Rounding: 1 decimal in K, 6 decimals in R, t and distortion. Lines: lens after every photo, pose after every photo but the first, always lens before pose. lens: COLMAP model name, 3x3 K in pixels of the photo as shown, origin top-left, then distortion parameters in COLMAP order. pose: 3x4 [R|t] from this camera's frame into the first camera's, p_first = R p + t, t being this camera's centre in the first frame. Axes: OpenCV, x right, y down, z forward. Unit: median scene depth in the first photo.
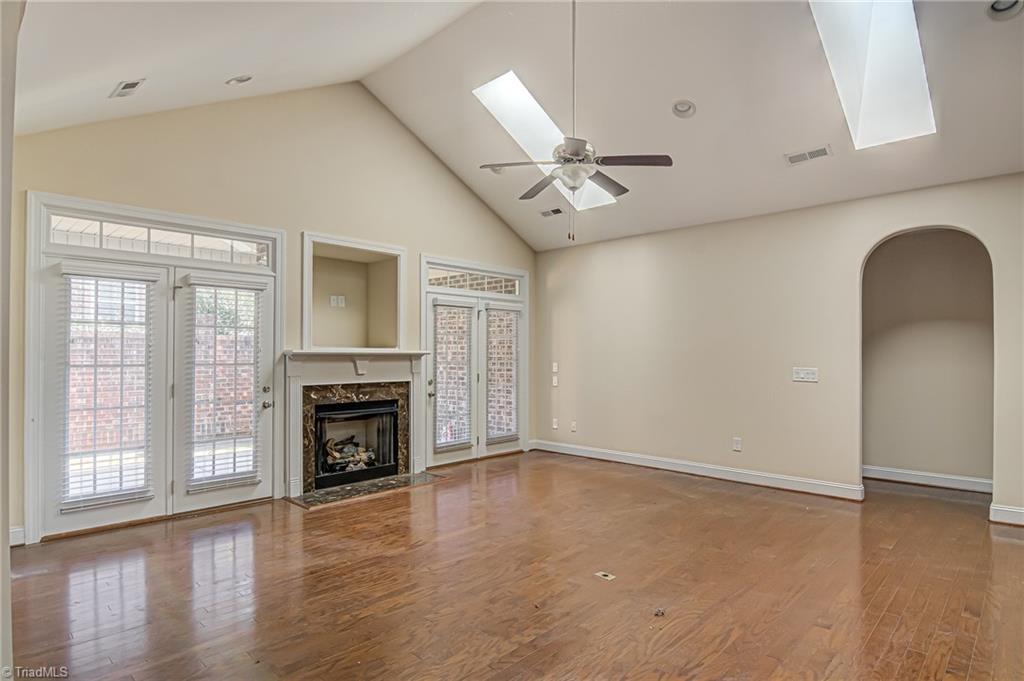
lens RADIAL K [[549.0, 0, 512.9], [0, 549.0, 348.8], [0, 0, 1]] dist [0.002644, -0.018885]
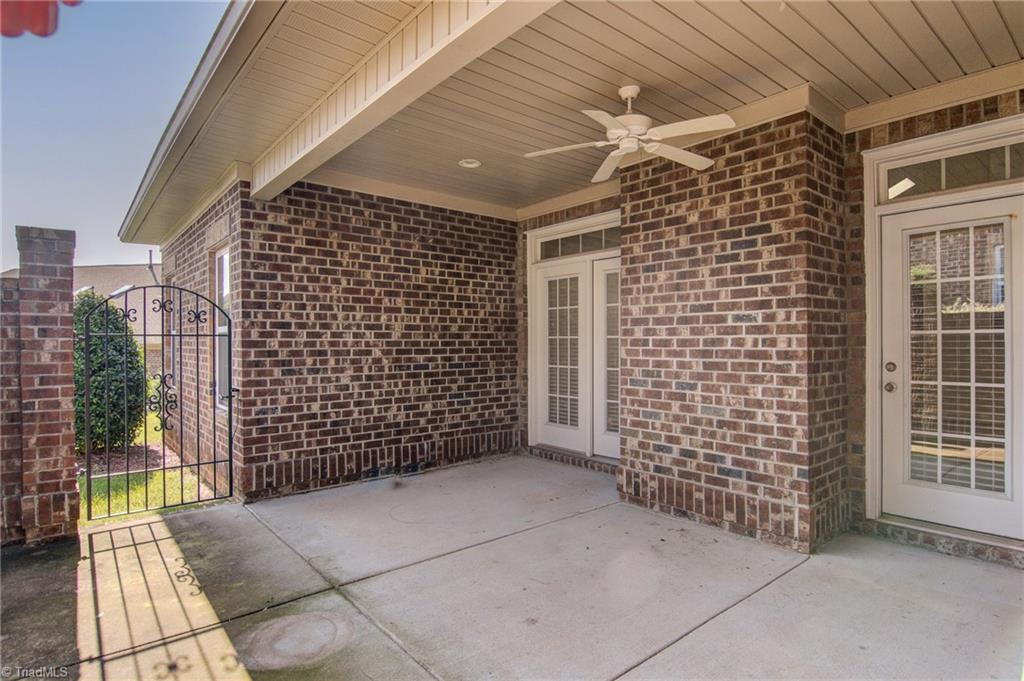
lens RADIAL K [[557.1, 0, 510.4], [0, 557.1, 340.8], [0, 0, 1]] dist [0.001466, -0.010094]
pose [[0.106700, -0.003014, 0.994287, -1.091875], [-0.008340, 0.999958, 0.003926, 0.030398], [-0.994256, -0.008711, 0.106671, 1.252375]]
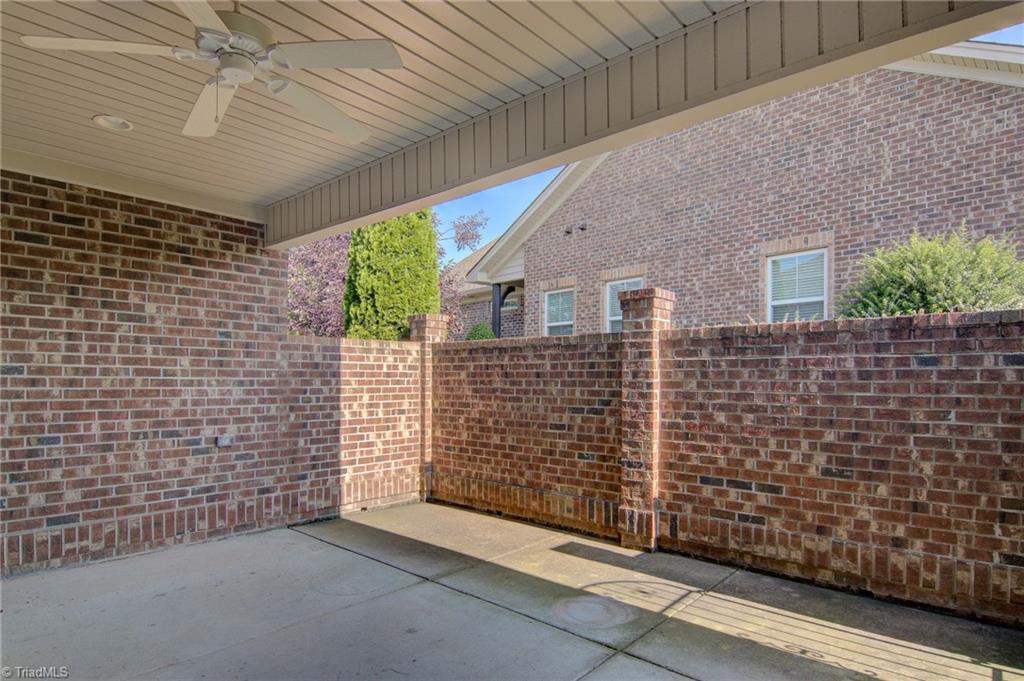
lens RADIAL K [[557.1, 0, 520.2], [0, 557.1, 380.5], [0, 0, 1]] dist [0.001466, -0.010094]
pose [[0.040911, 0.000030, -0.999163, -0.104199], [0.006202, 0.999981, 0.000284, 0.029958], [0.999144, -0.006208, 0.040910, 1.365667]]
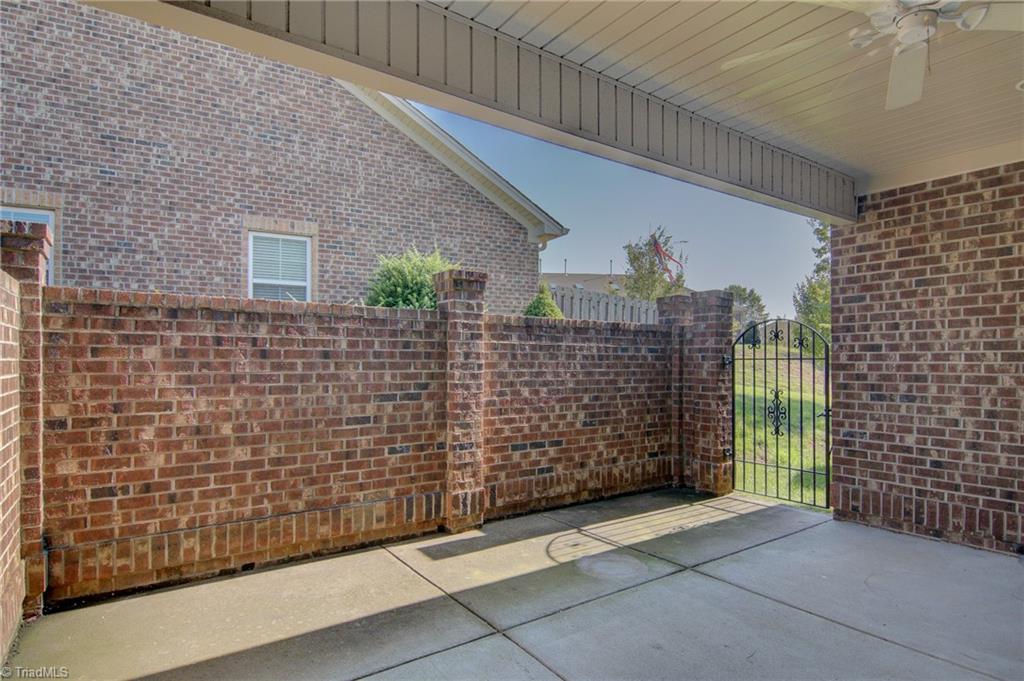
lens RADIAL K [[557.1, 0, 515.9], [0, 557.1, 361.5], [0, 0, 1]] dist [0.001466, -0.010094]
pose [[0.980960, -0.001869, -0.194201, -0.655529], [0.003505, 0.999961, 0.008078, 0.024824], [0.194178, -0.008605, 0.980928, 0.811170]]
